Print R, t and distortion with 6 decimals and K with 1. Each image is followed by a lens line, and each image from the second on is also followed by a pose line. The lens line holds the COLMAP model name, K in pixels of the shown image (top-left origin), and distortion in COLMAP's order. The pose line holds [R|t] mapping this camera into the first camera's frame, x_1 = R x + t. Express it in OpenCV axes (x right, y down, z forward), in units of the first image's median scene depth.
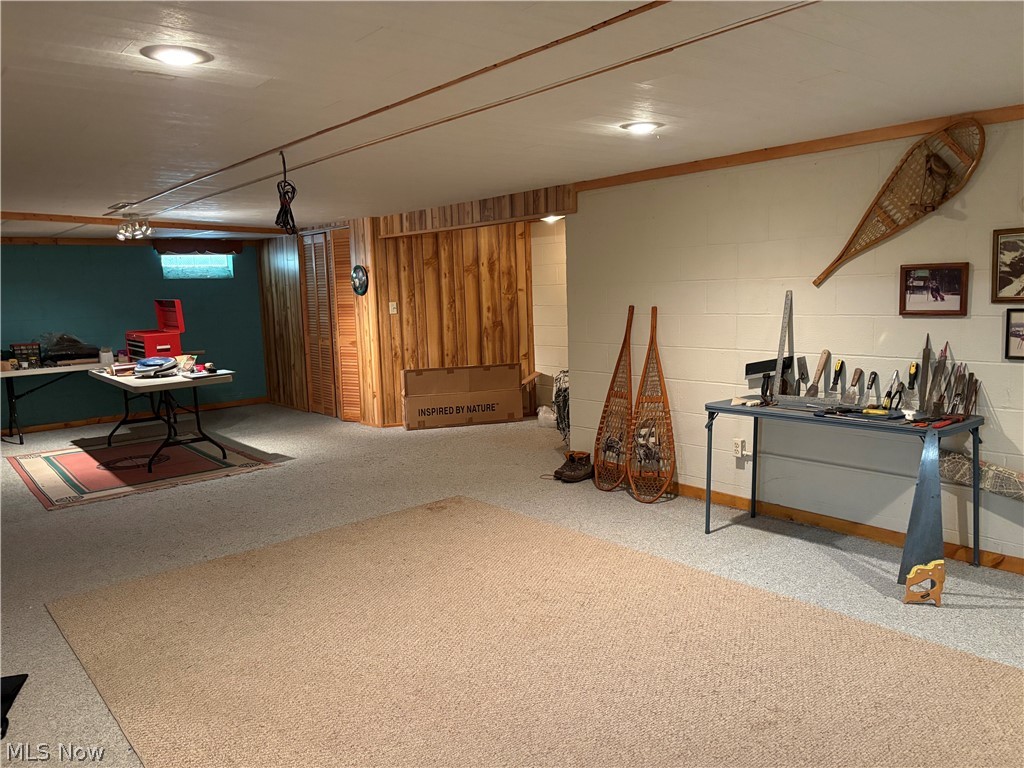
lens RADIAL K [[778.3, 0, 512.0], [0, 778.3, 384.0], [0, 0, 1]] dist [0.046979, -0.050533]
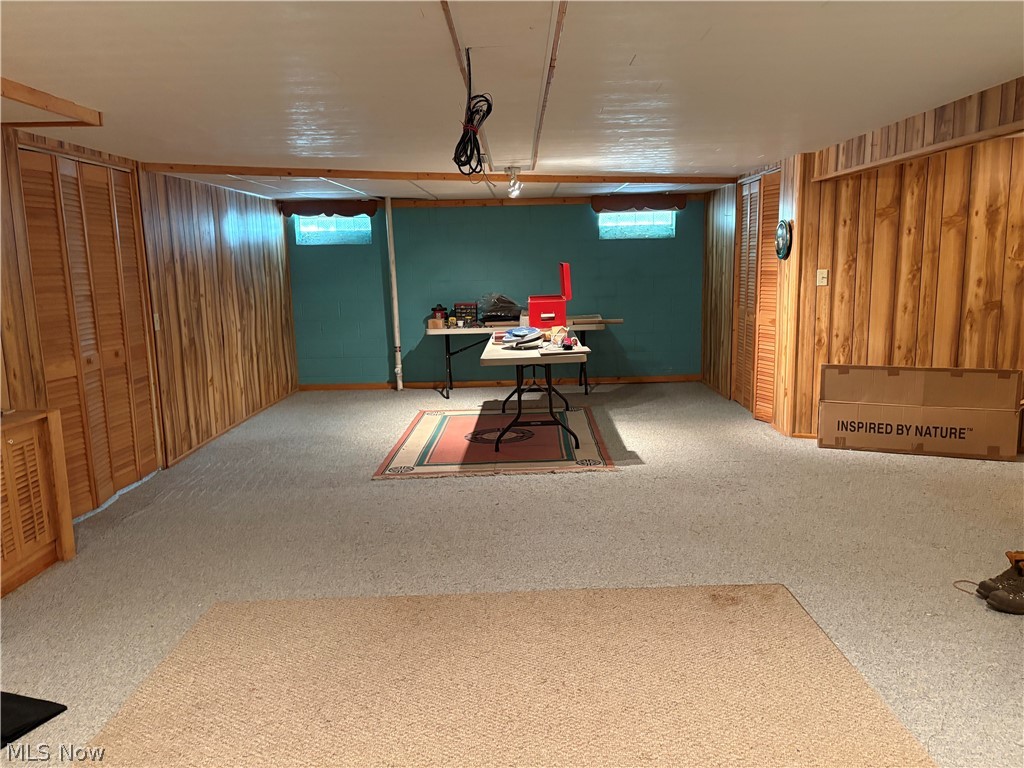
lens RADIAL K [[778.3, 0, 512.0], [0, 778.3, 384.0], [0, 0, 1]] dist [0.046979, -0.050533]
pose [[0.766764, 0.114075, -0.631712, 0.098624], [-0.080735, 0.993407, 0.081394, -0.034646], [0.636832, -0.011408, 0.770918, 0.247665]]
